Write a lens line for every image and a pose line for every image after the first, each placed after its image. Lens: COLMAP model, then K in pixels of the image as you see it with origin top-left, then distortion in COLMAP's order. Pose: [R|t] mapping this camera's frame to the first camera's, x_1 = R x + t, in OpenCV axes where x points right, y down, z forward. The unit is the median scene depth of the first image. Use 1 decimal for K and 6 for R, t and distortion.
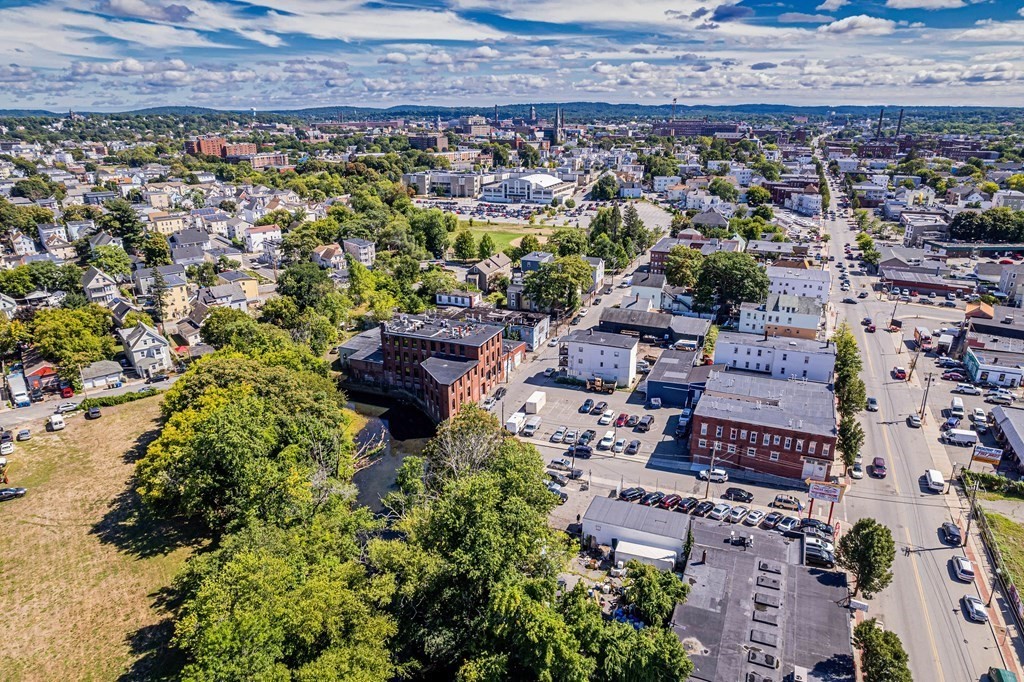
lens RADIAL K [[663.7, 0, 515.1], [0, 663.7, 345.4], [0, 0, 1]] dist [-0.083585, 0.080945]
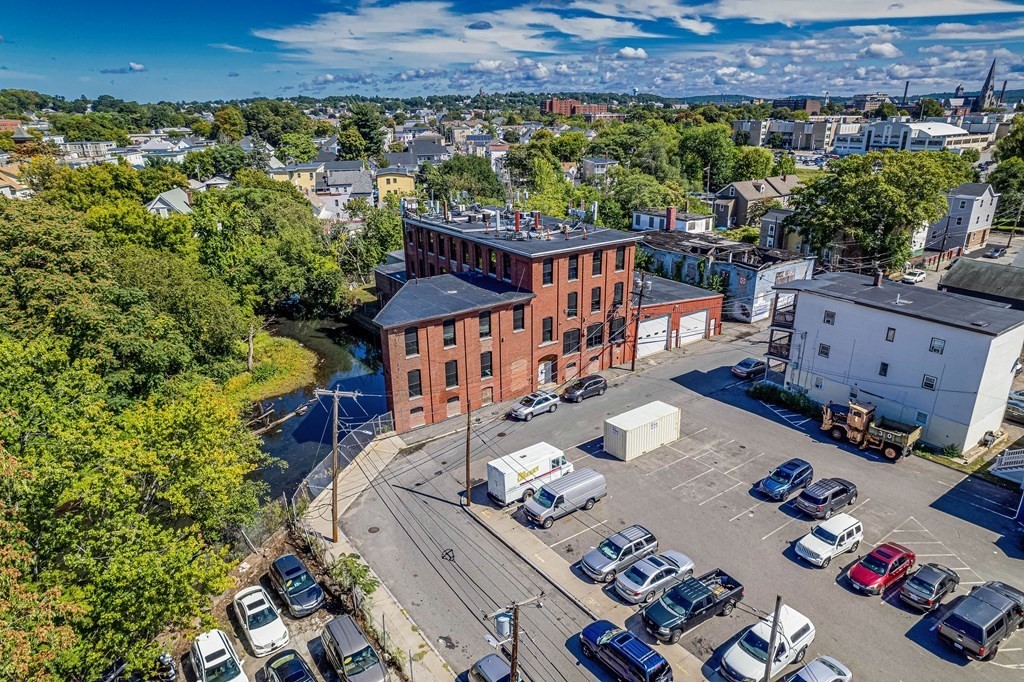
lens RADIAL K [[663.7, 0, 515.1], [0, 663.7, 345.4], [0, 0, 1]] dist [-0.083585, 0.080945]
pose [[0.852054, 0.179182, -0.491830, 0.133849], [-0.174256, 0.983091, 0.056273, 0.031107], [0.493597, 0.037757, 0.868871, 0.625153]]
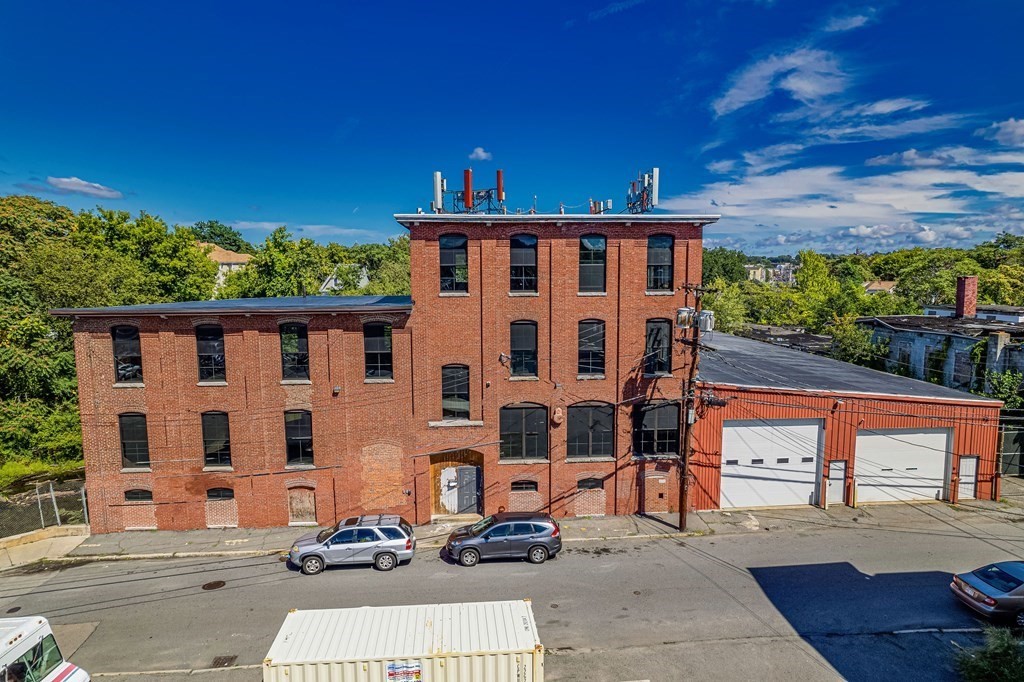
lens RADIAL K [[663.7, 0, 515.1], [0, 663.7, 345.4], [0, 0, 1]] dist [-0.083585, 0.080945]
pose [[0.459622, 0.106990, -0.881647, 0.122975], [-0.299606, 0.953202, -0.040518, 0.030630], [0.836052, 0.282770, 0.470168, 0.904712]]
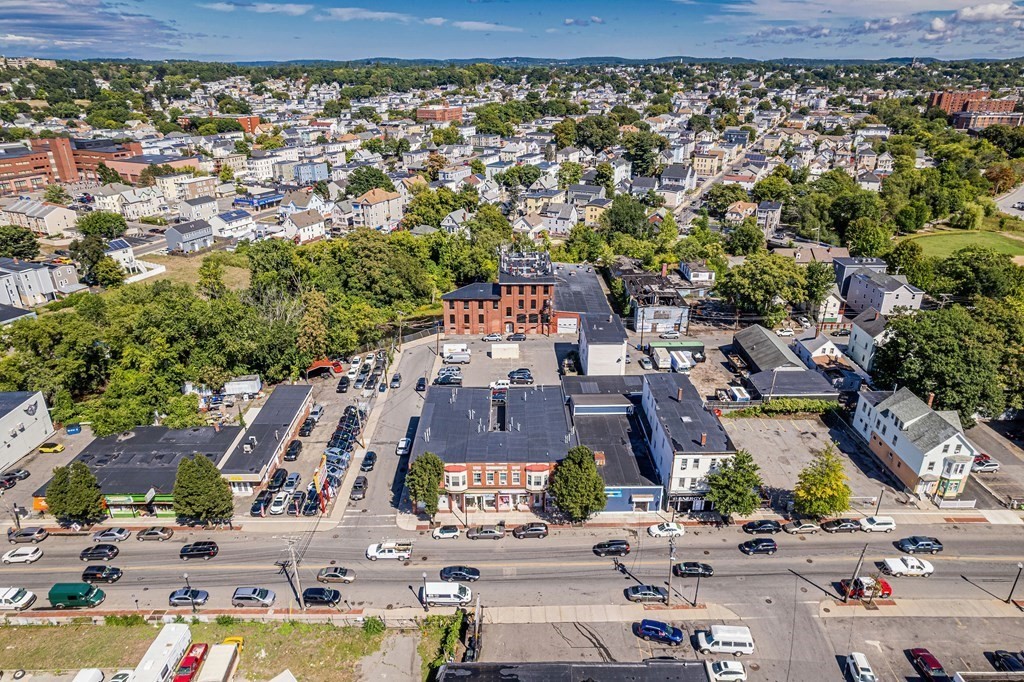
lens RADIAL K [[663.7, 0, 515.1], [0, 663.7, 345.4], [0, 0, 1]] dist [-0.083585, 0.080945]
pose [[0.408332, 0.373709, -0.832830, 0.852445], [-0.313798, 0.914222, 0.256378, -0.183125], [0.857203, 0.156653, 0.490575, 0.482783]]
